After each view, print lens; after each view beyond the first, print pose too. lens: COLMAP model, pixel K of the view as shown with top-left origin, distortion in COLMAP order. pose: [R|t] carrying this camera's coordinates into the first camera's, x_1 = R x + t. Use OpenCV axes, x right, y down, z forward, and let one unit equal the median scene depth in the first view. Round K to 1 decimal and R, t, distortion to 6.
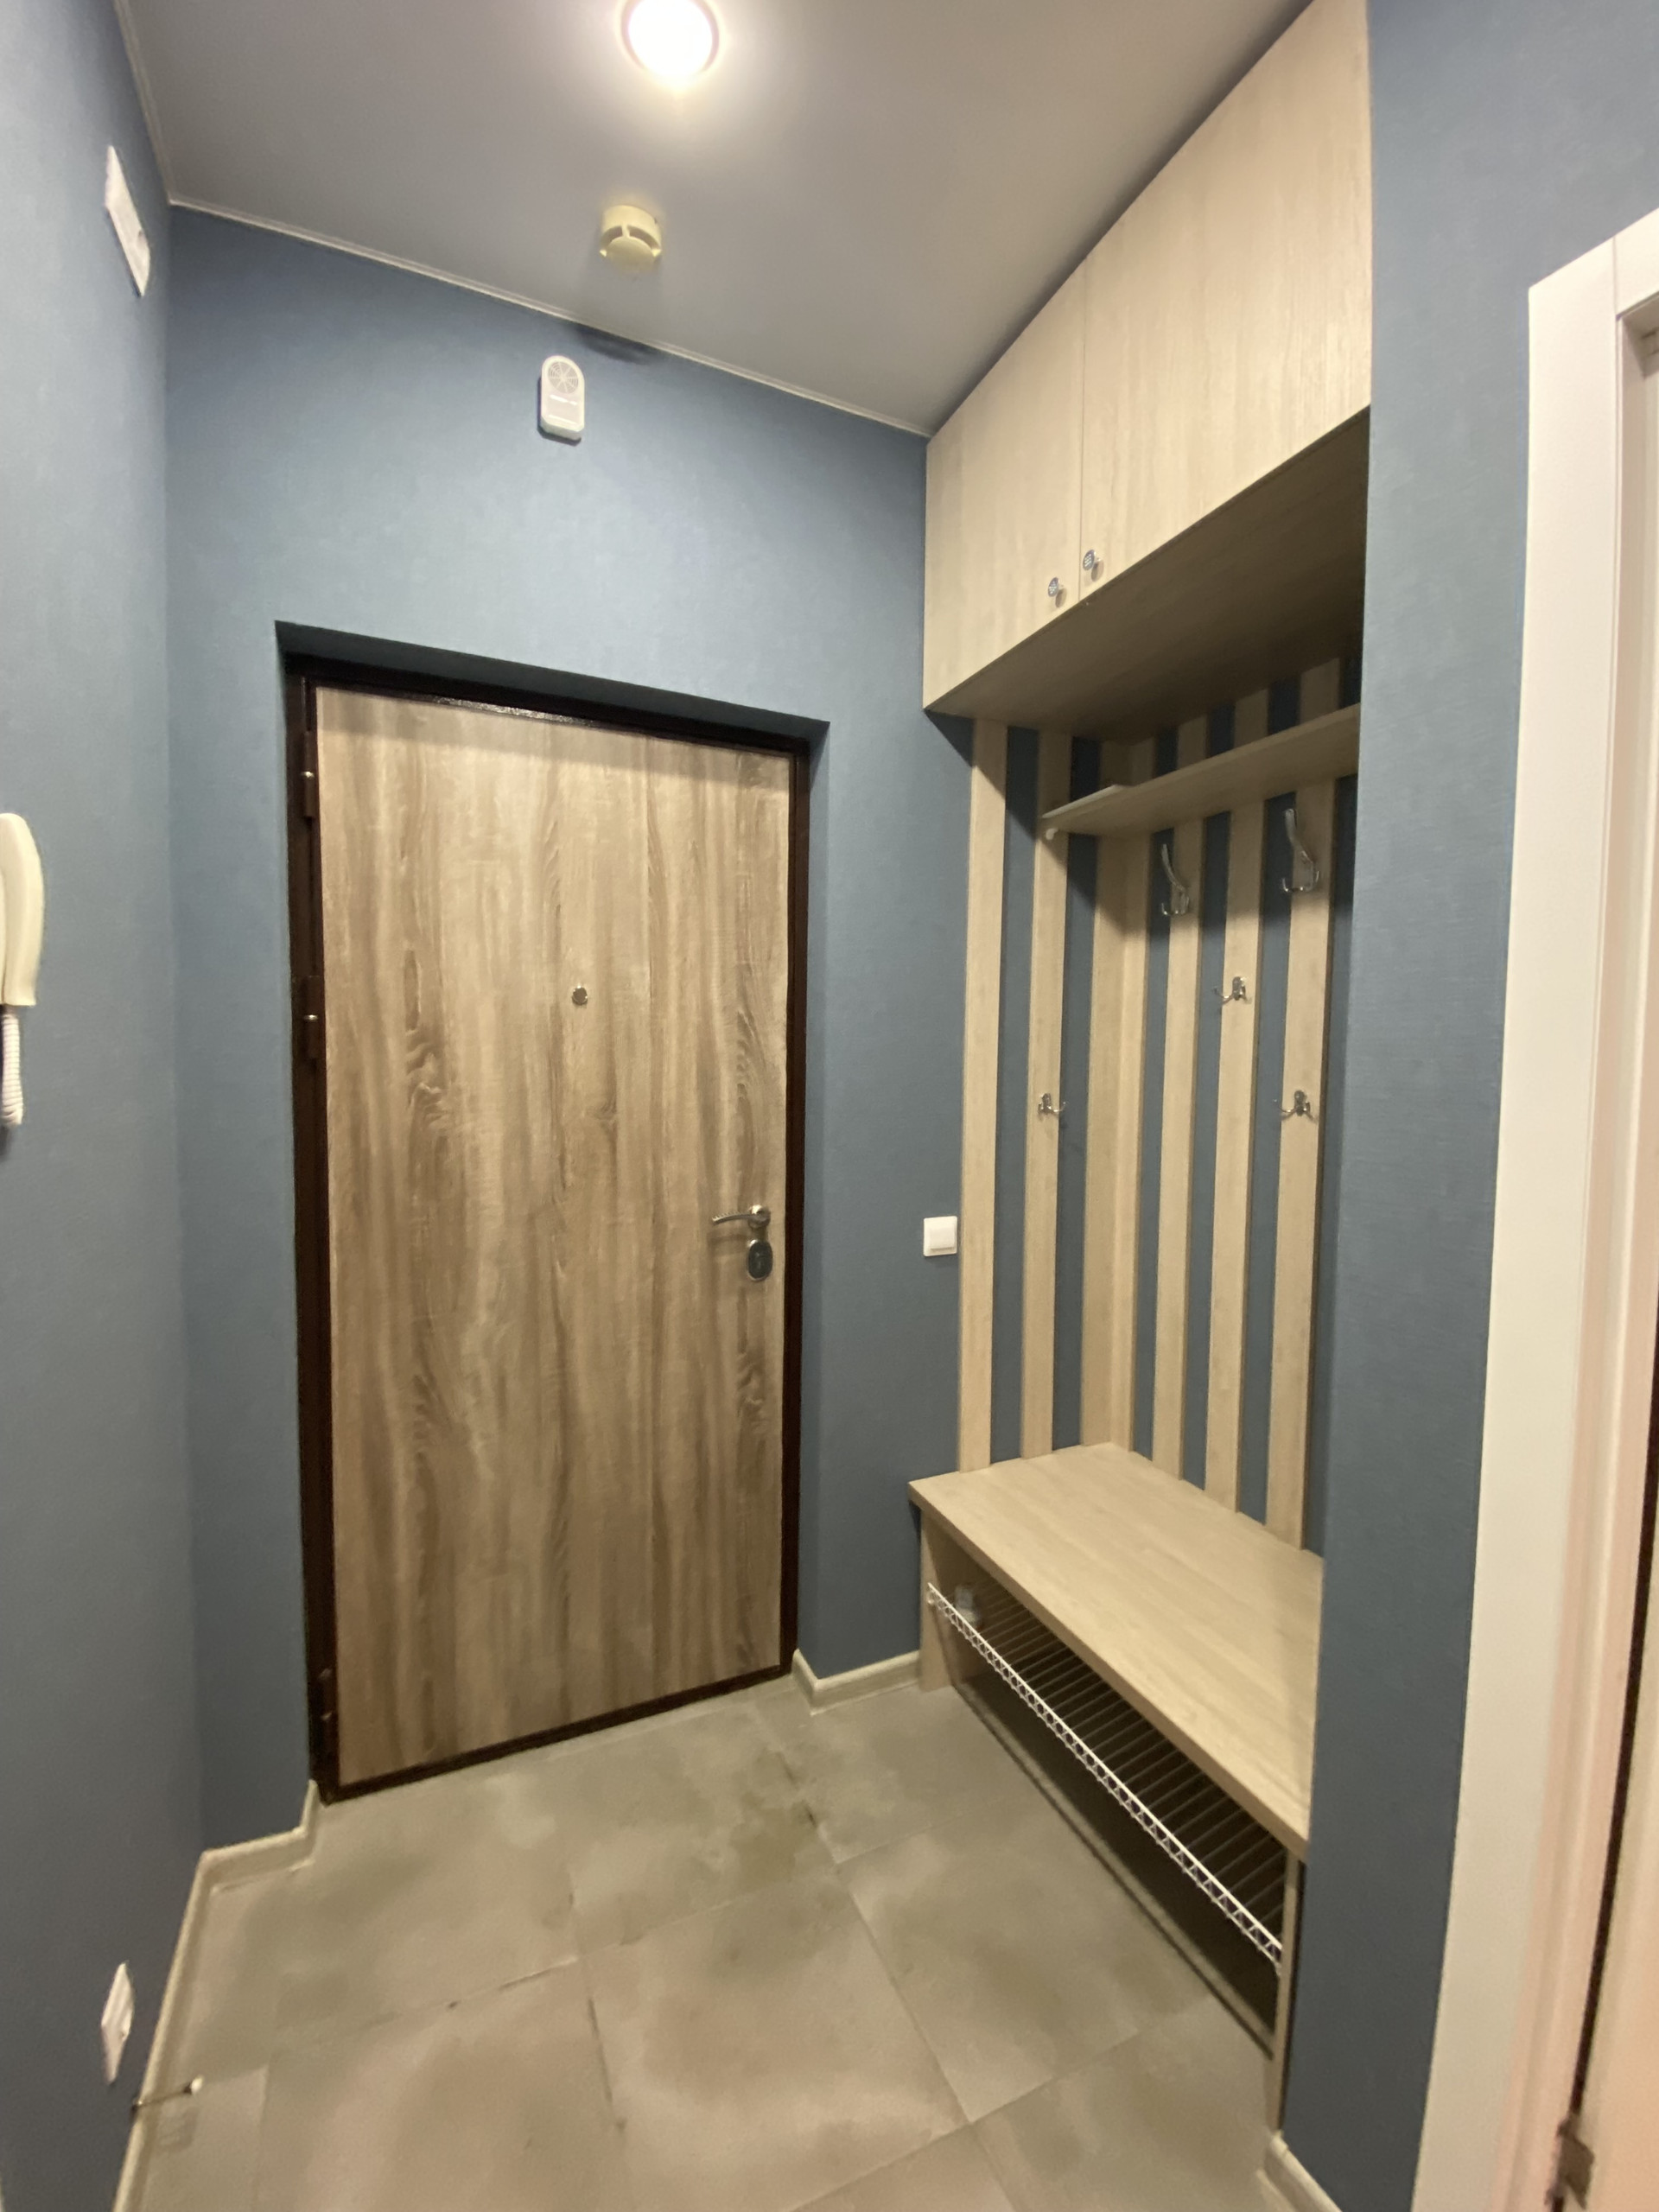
lens RADIAL K [[896.9, 0, 829.5], [0, 896.9, 1106.0], [0, 0, 1]] dist [0.034055, -0.029946]
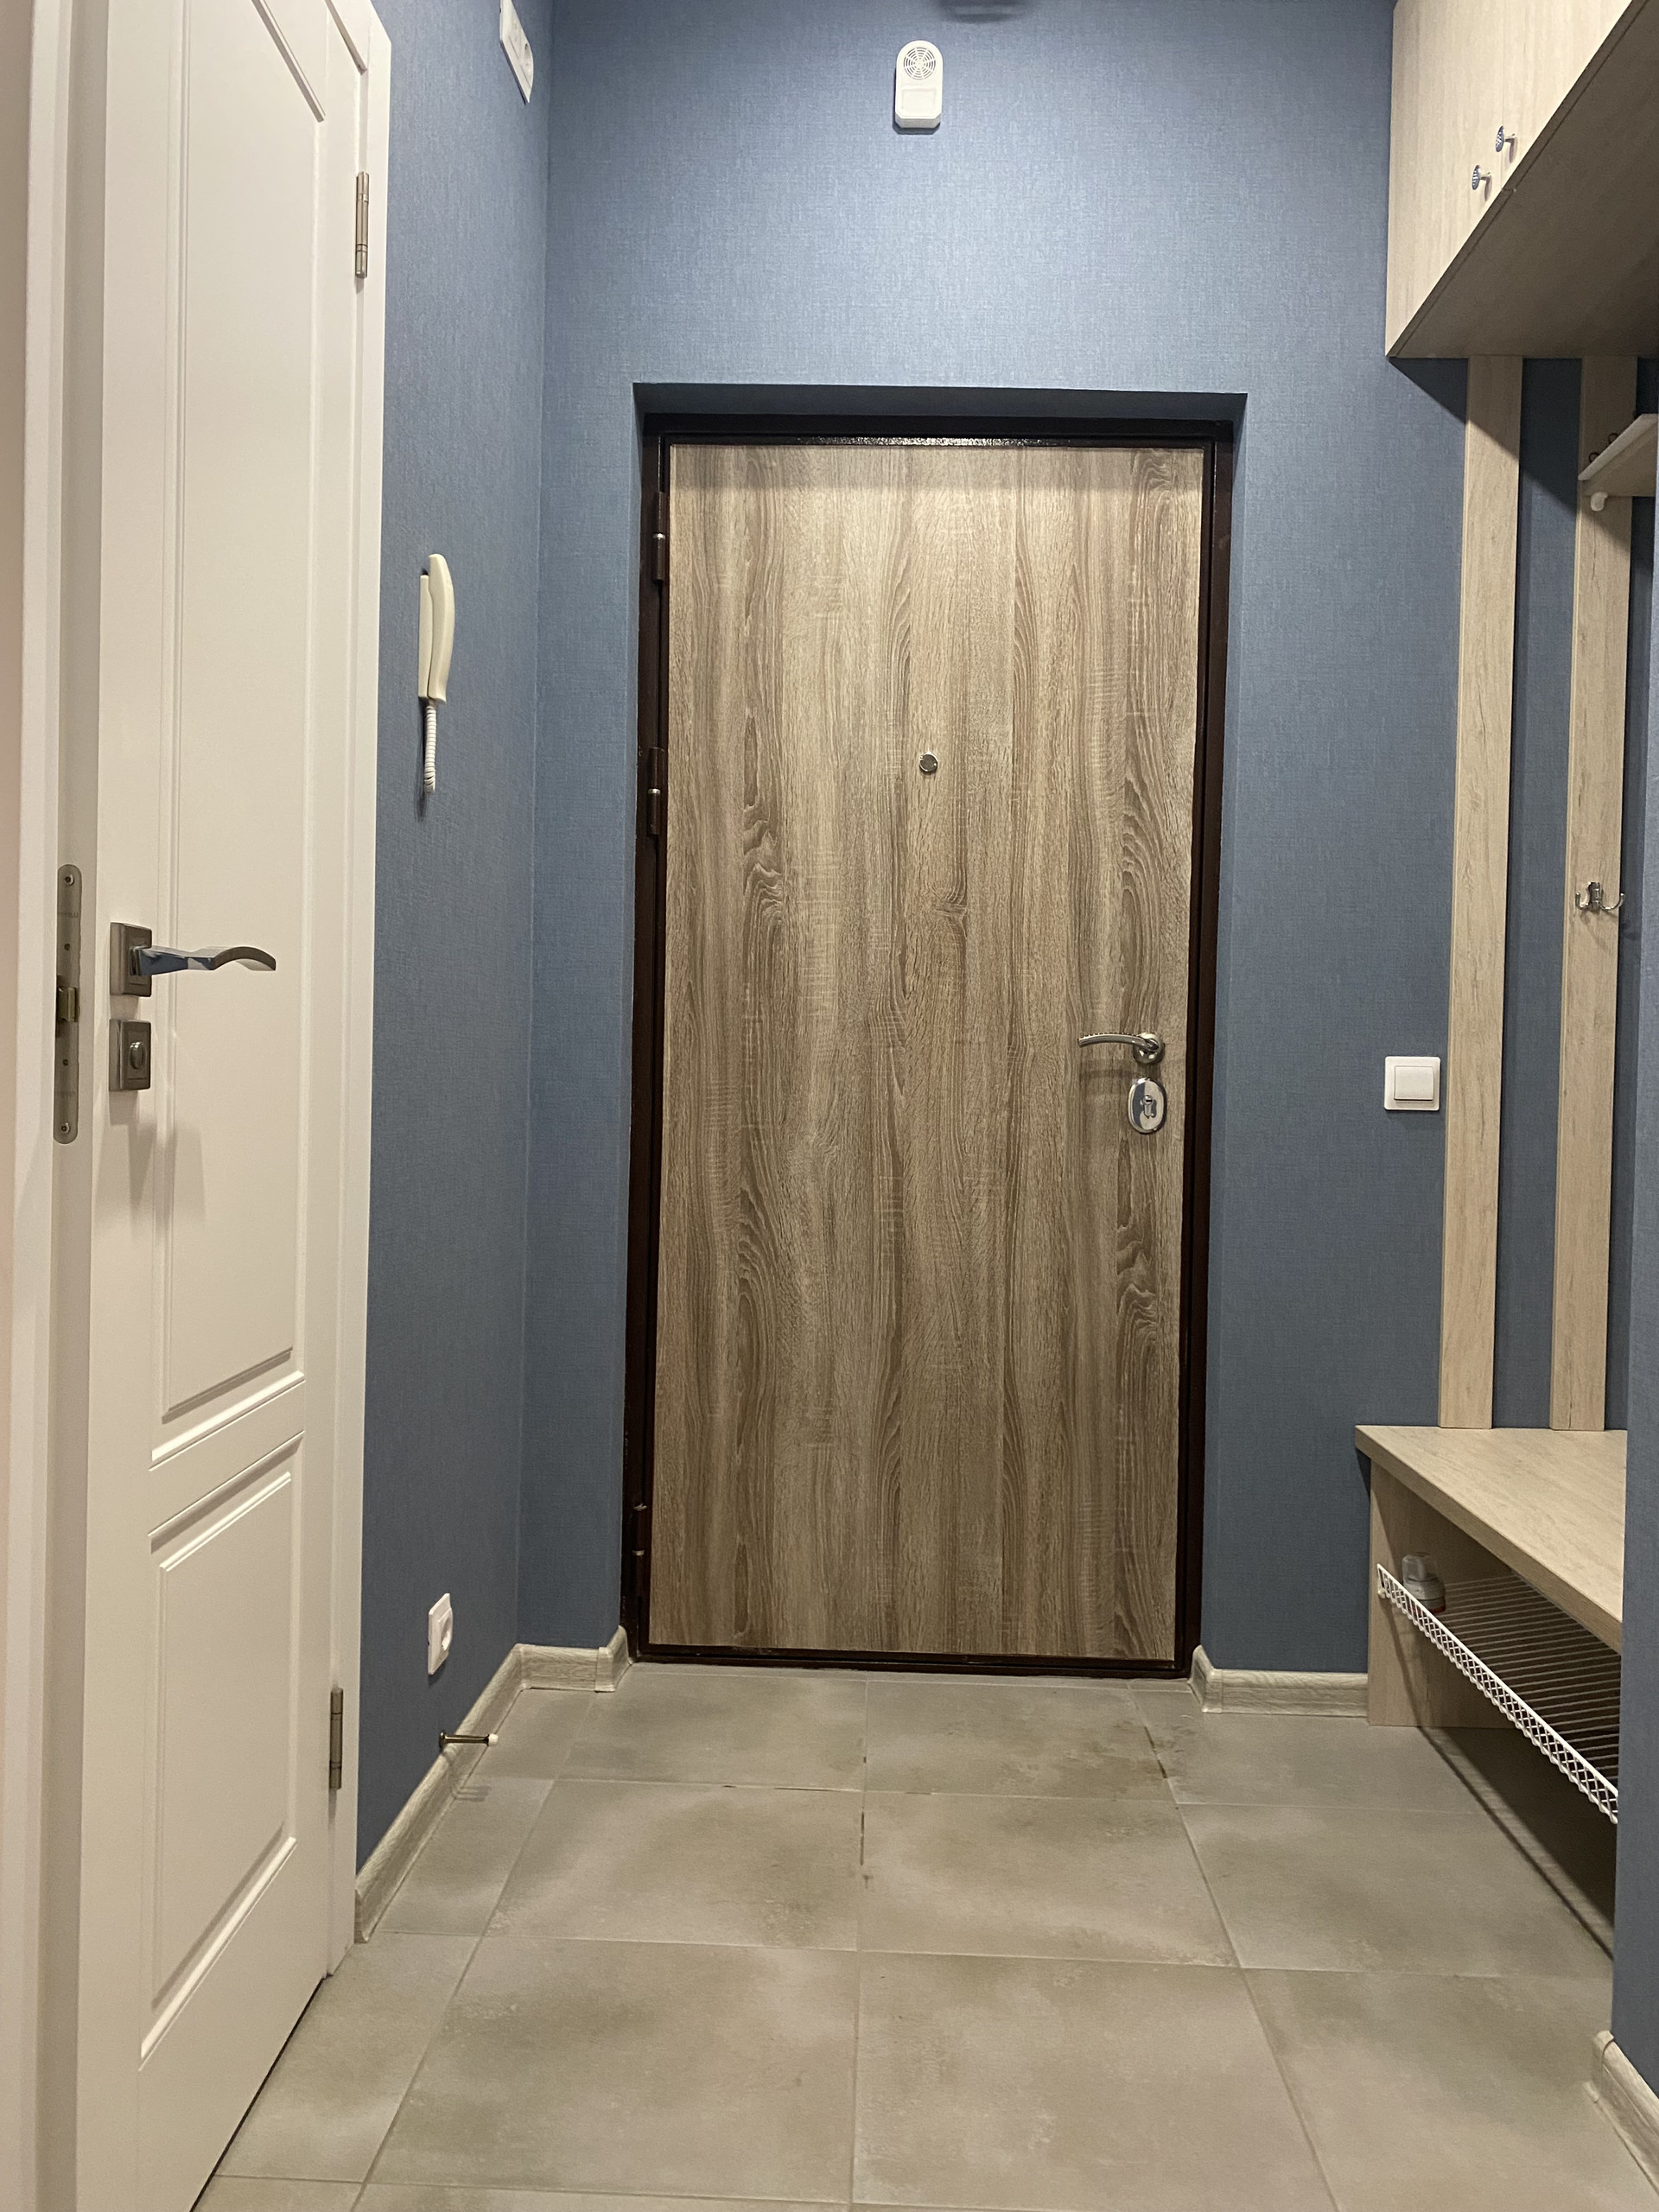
lens RADIAL K [[1698.0, 0, 829.5], [0, 1698.0, 1106.0], [0, 0, 1]] dist [0.116890, -0.183045]
pose [[0.901132, 0.016029, -0.433249, 0.338776], [-0.035537, 0.998684, -0.036966, 0.261566], [0.432087, 0.048707, 0.900516, -0.471334]]
